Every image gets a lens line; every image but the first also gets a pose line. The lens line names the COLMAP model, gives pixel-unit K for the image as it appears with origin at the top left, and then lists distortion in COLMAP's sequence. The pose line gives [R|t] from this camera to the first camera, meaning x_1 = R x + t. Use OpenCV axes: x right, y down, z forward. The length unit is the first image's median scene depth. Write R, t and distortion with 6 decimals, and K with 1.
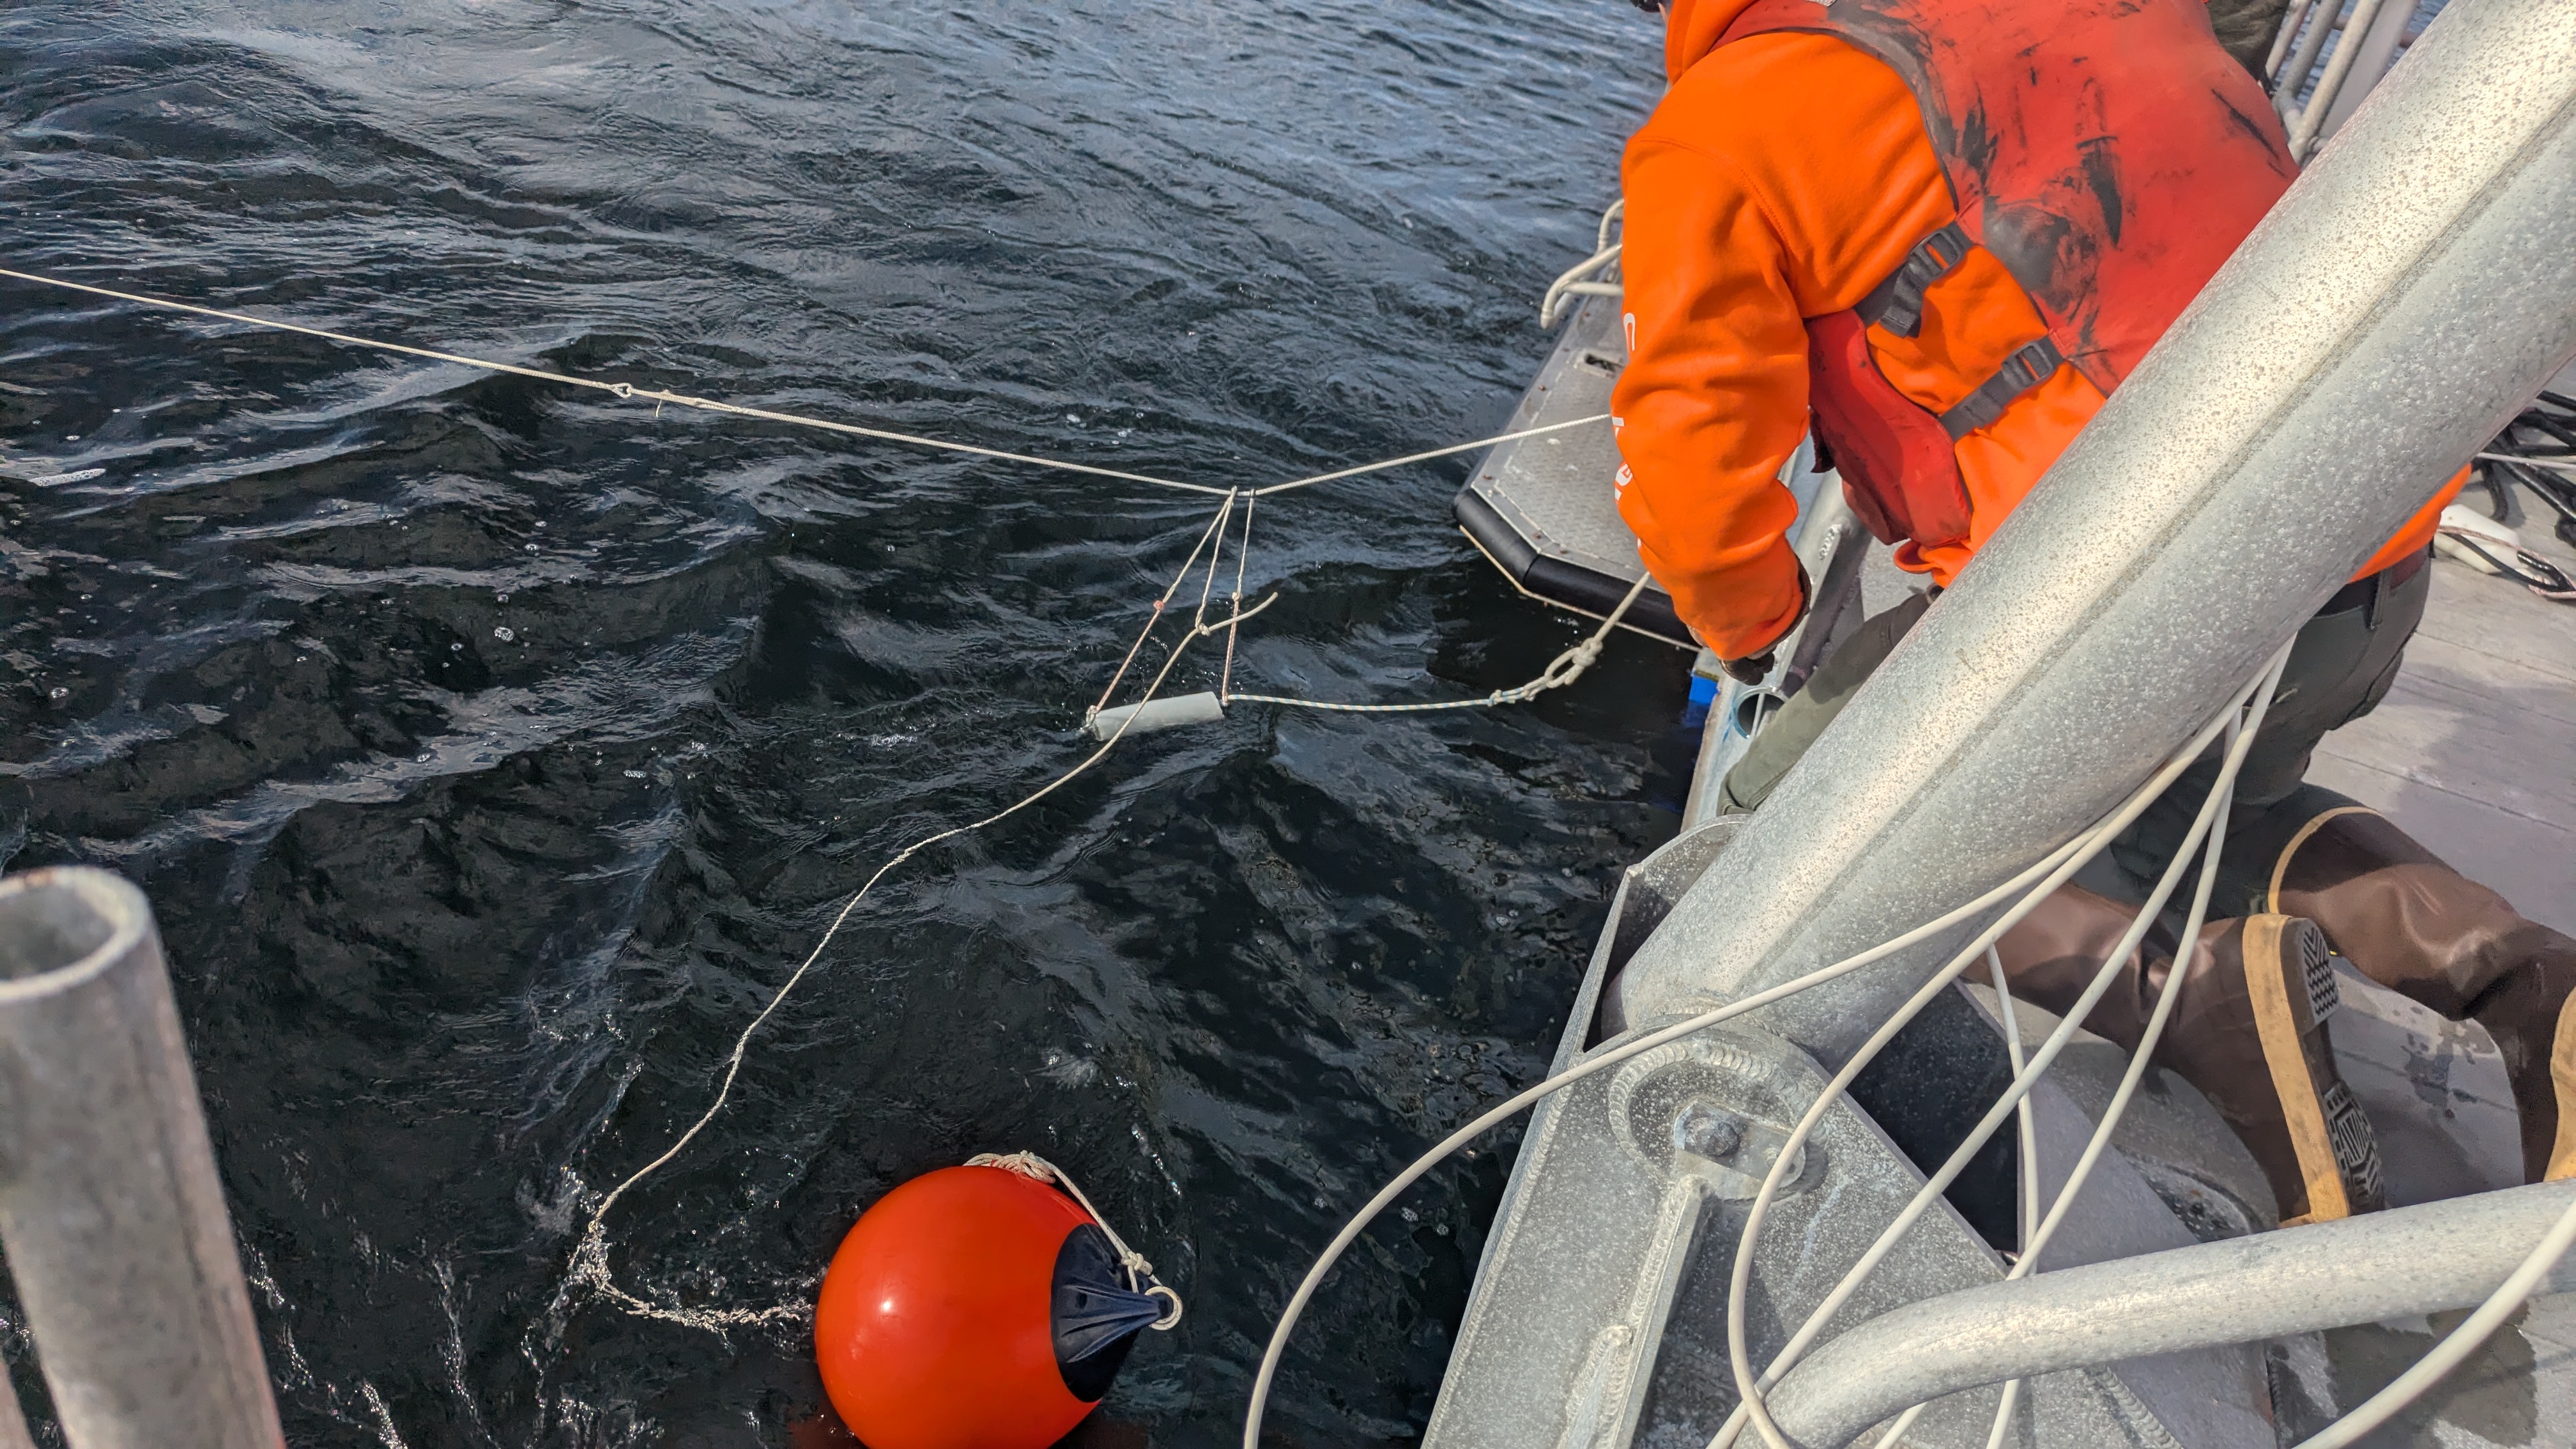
lens RADIAL K [[1876.8, 0, 1292.4], [0, 1876.8, 659.6], [0, 0, 1]] dist [0.045623, -0.044269]
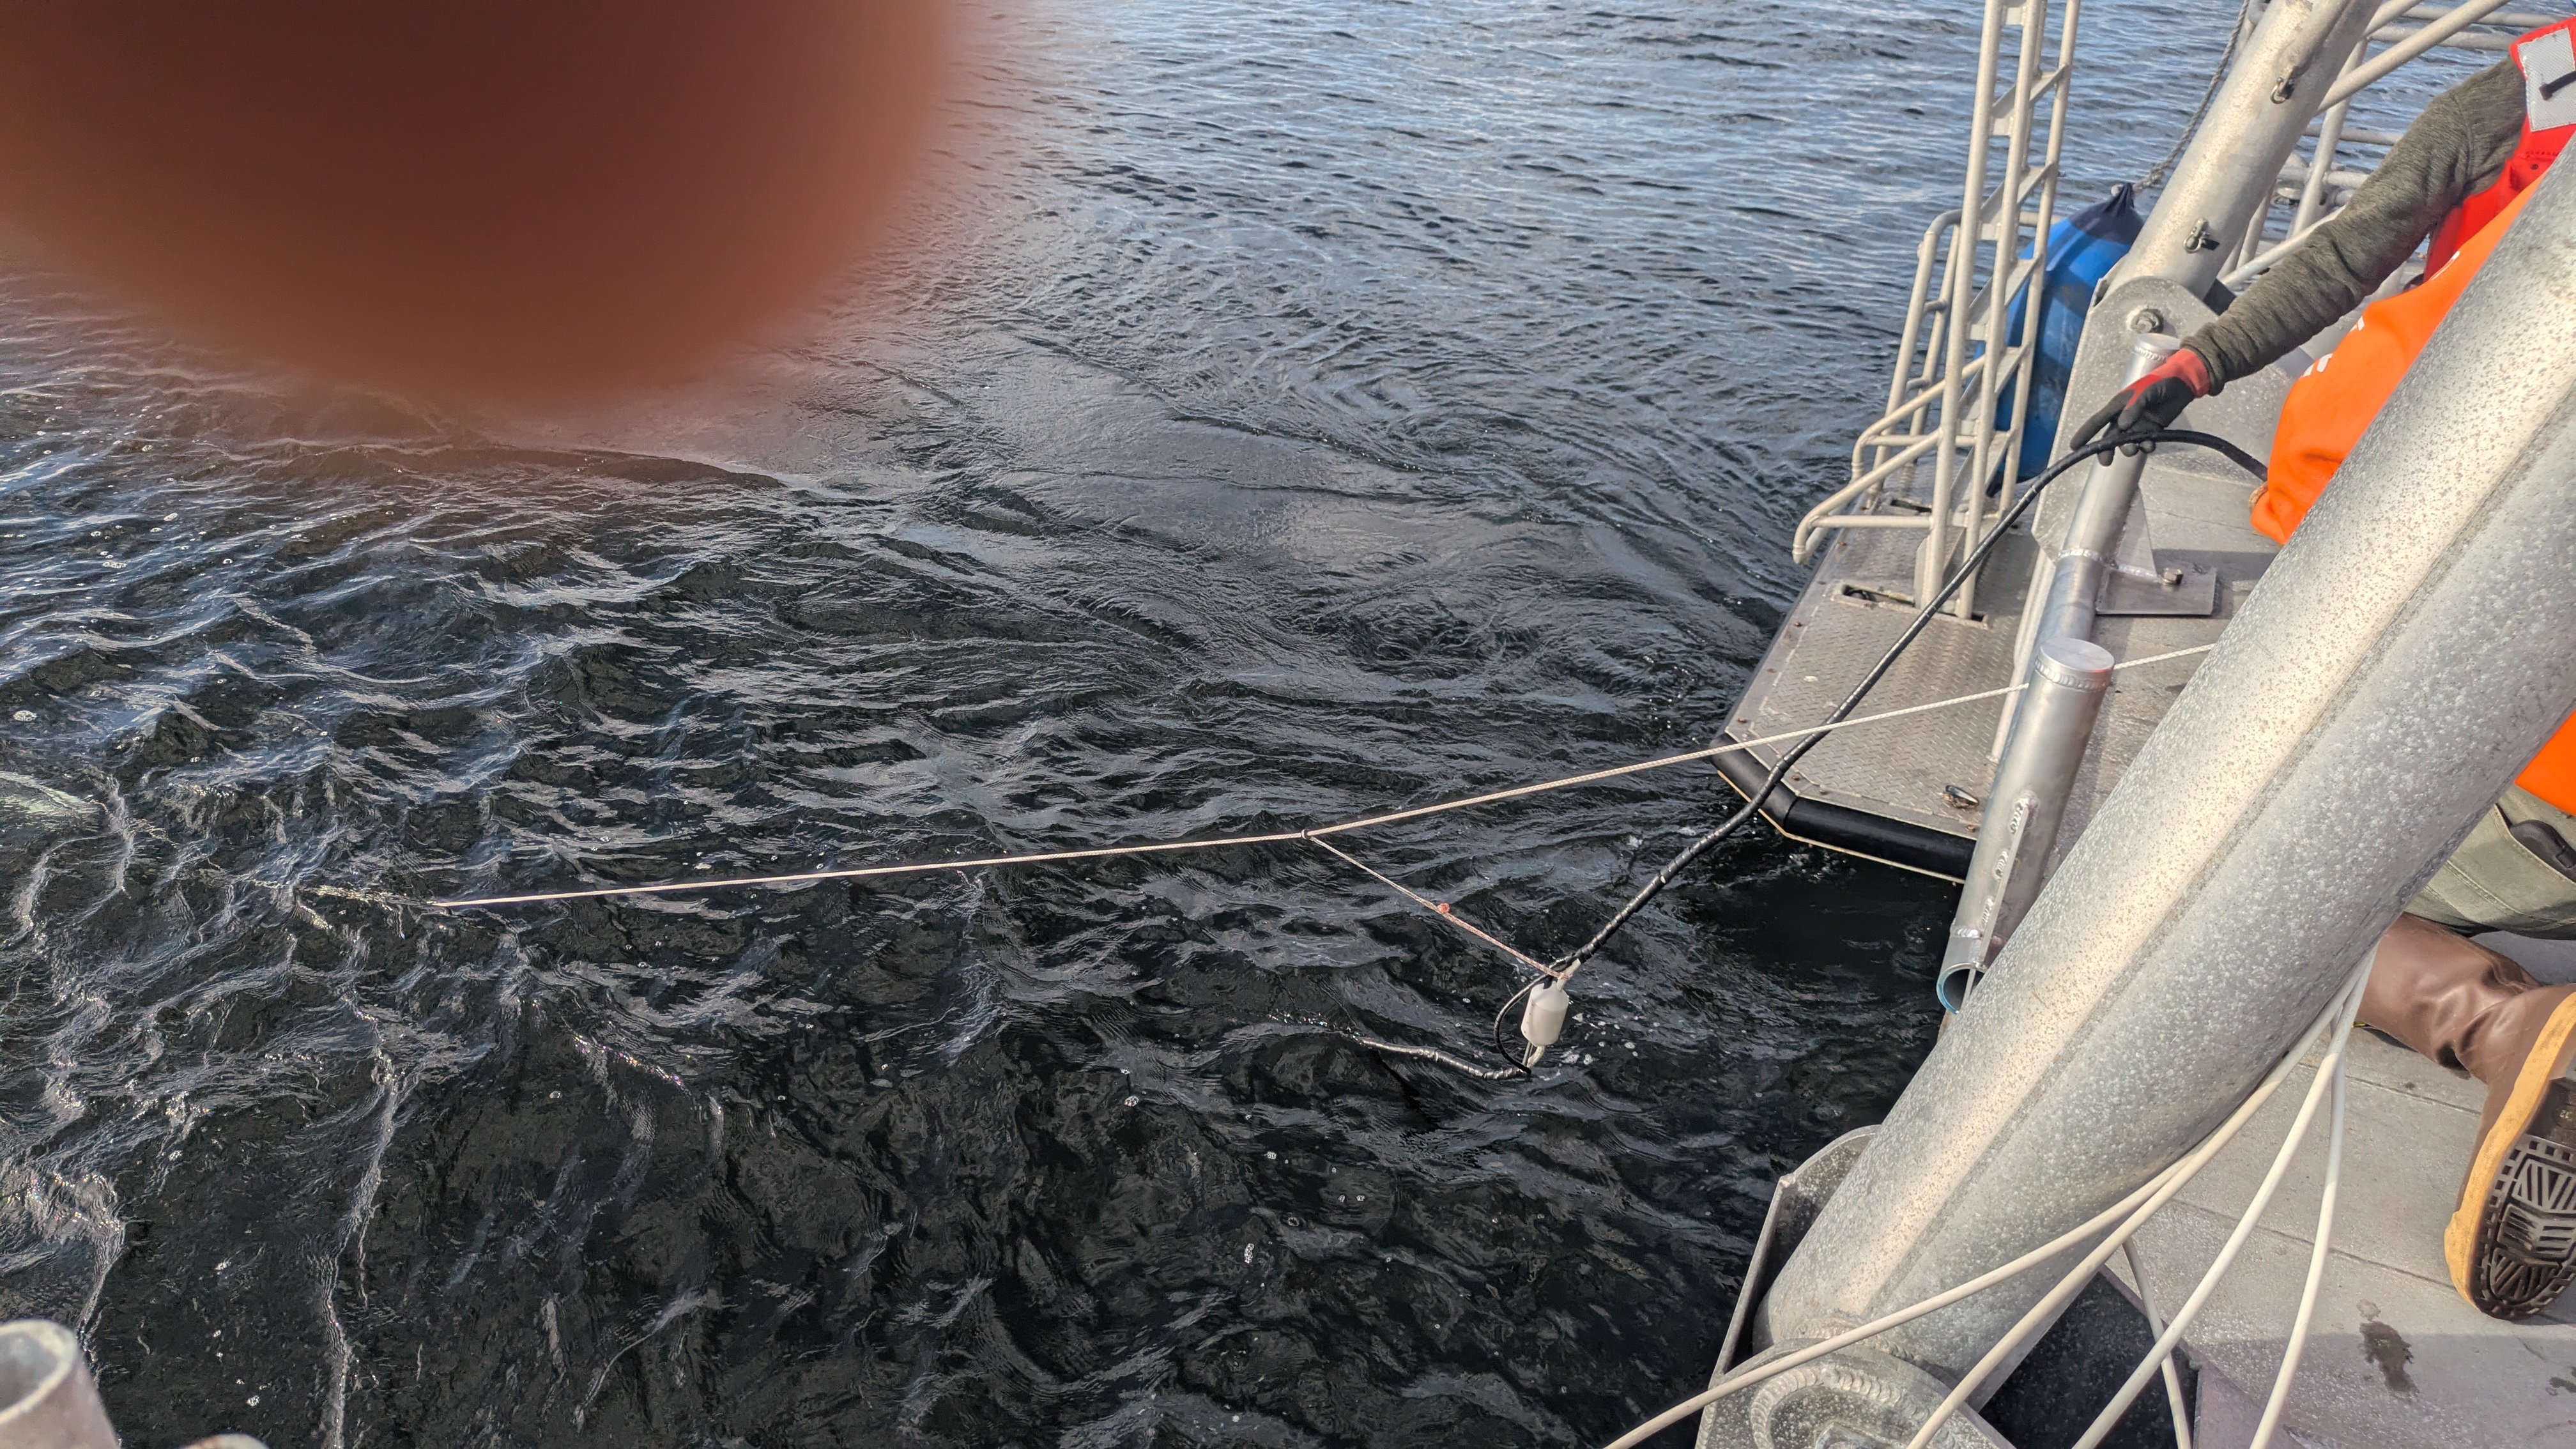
lens RADIAL K [[1849.2, 0, 1267.1], [0, 1849.2, 721.6], [0, 0, 1]] dist [0.066081, -0.070964]
pose [[0.982970, -0.071092, -0.169458, 0.117315], [0.054832, 0.993598, -0.098778, -0.066589], [0.175395, 0.087804, 0.980575, -0.092889]]
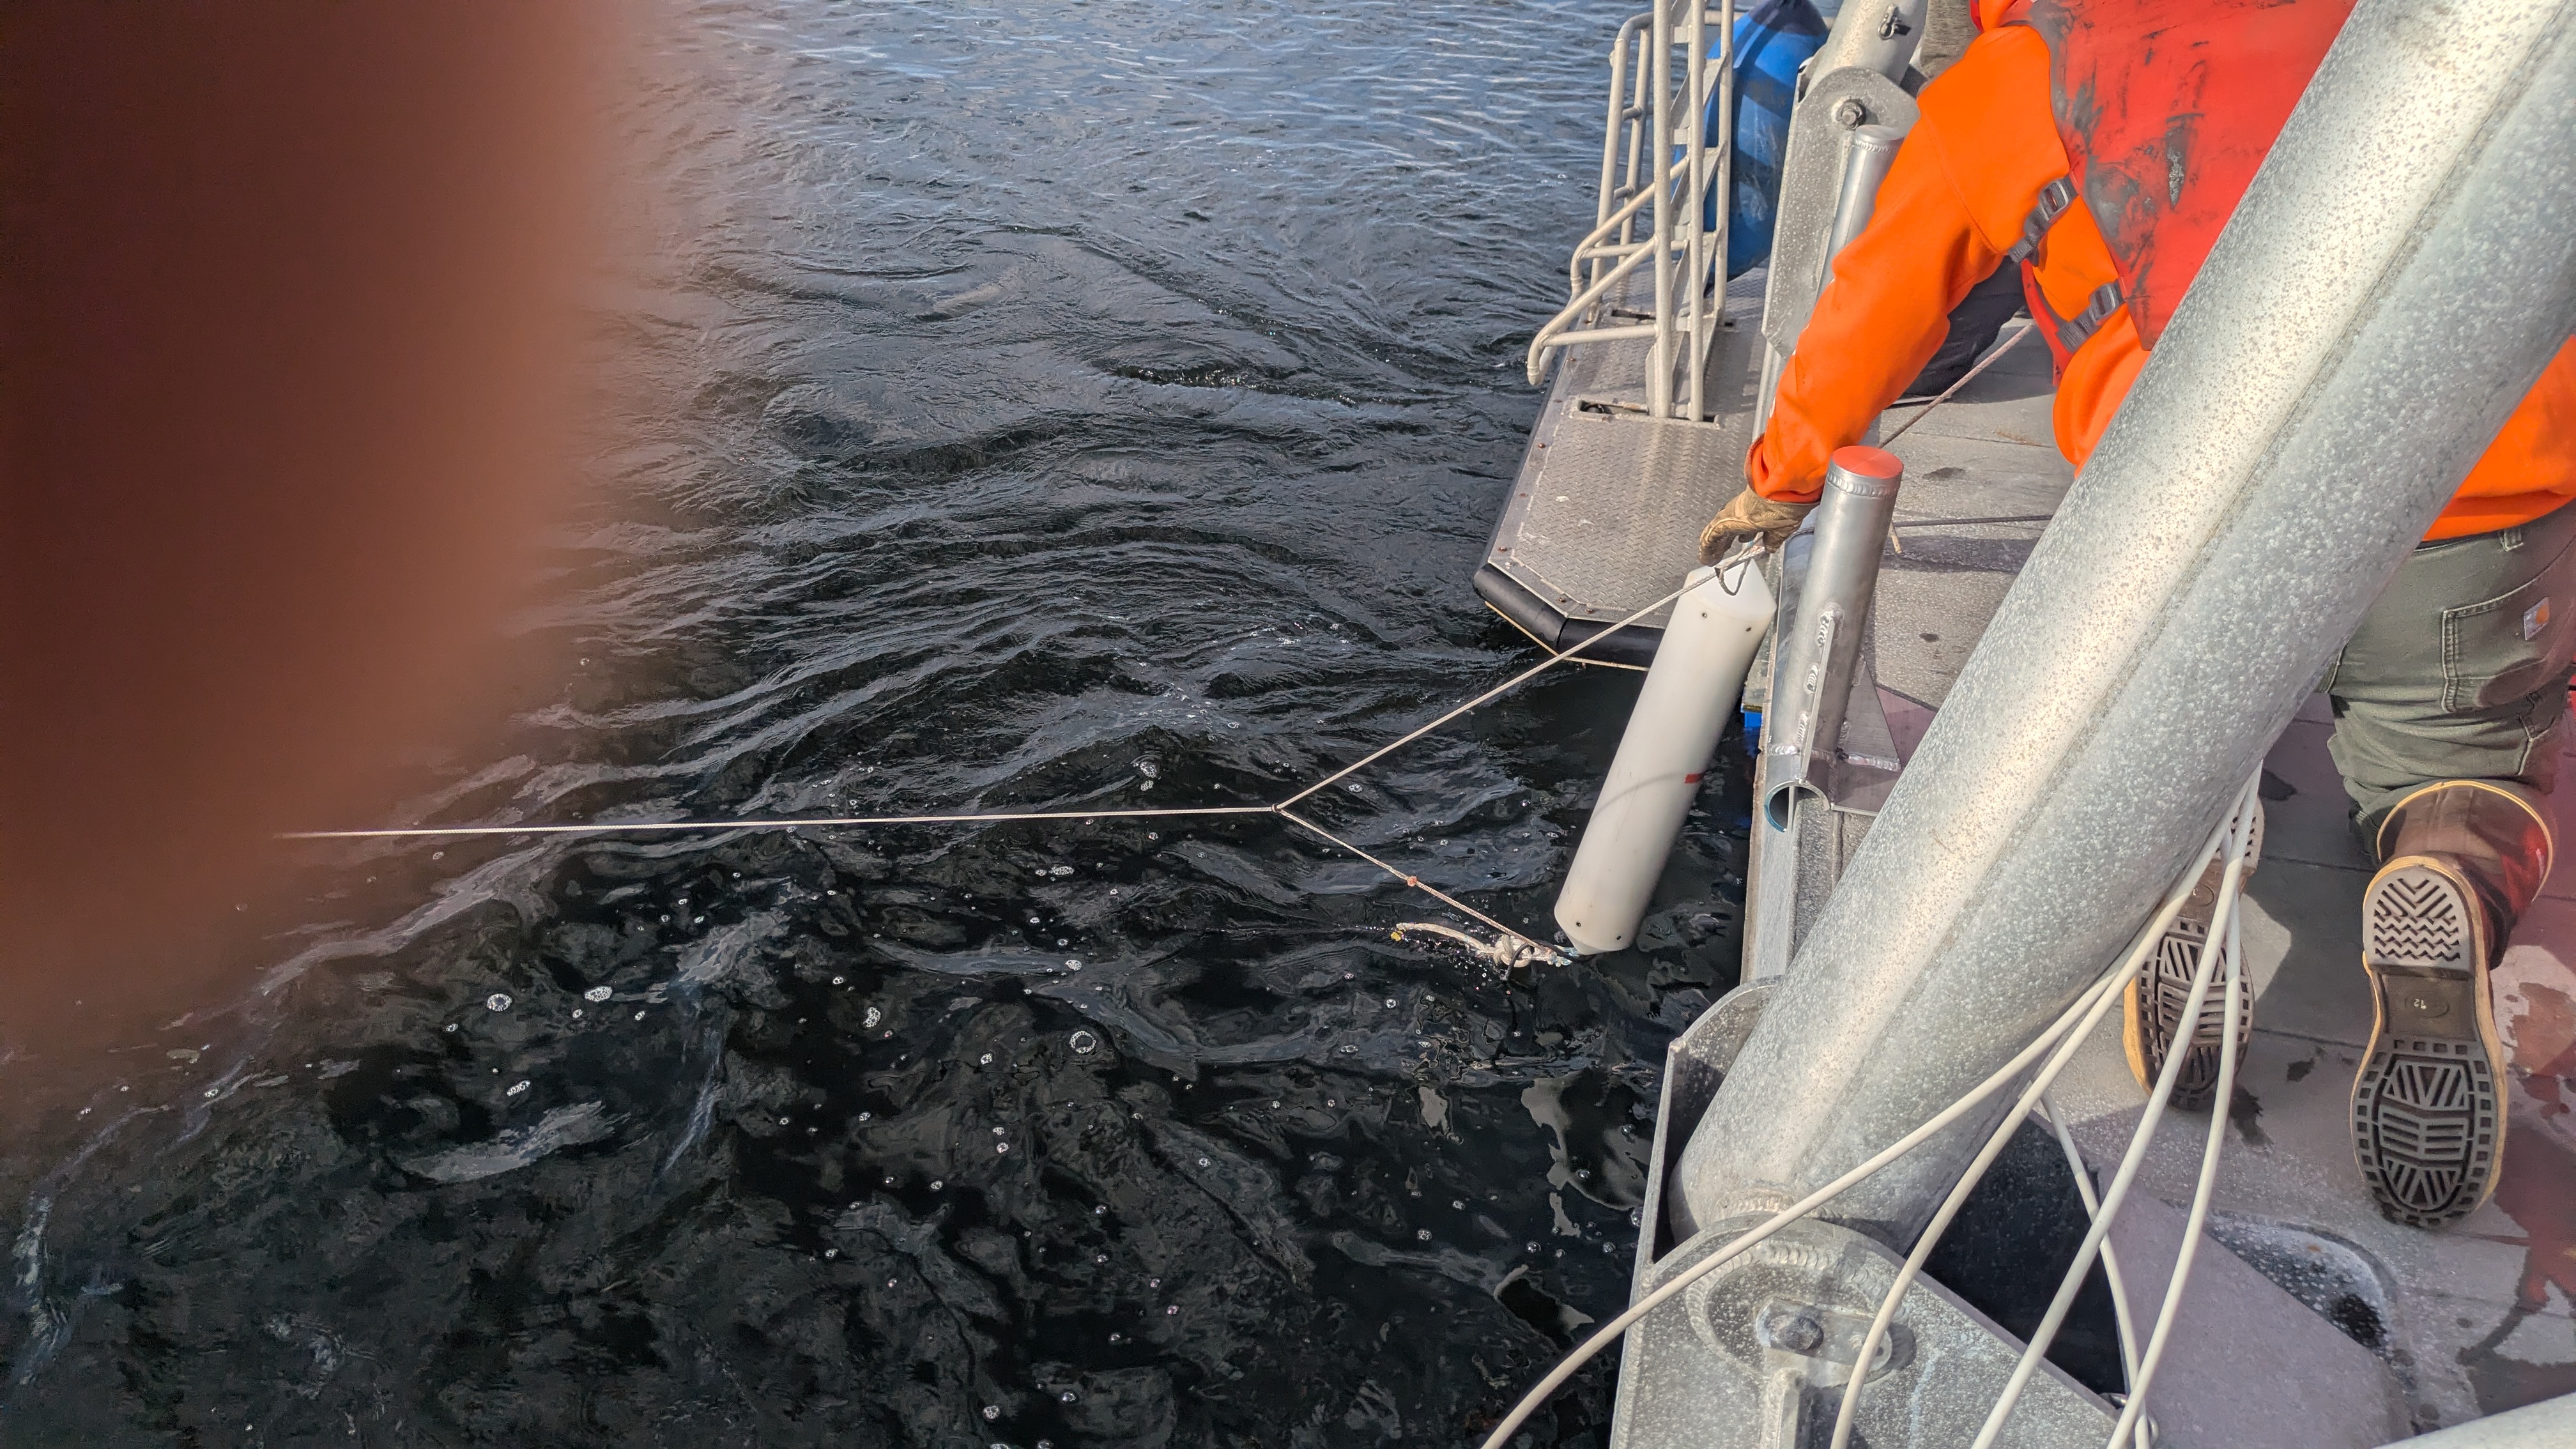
lens RADIAL K [[1864.6, 0, 1273.1], [0, 1864.6, 673.0], [0, 0, 1]] dist [0.063796, -0.081120]
pose [[0.980552, -0.191761, -0.041781, 0.064166], [0.190424, 0.981115, -0.033952, -0.113424], [0.047503, 0.025335, 0.998550, -0.015372]]
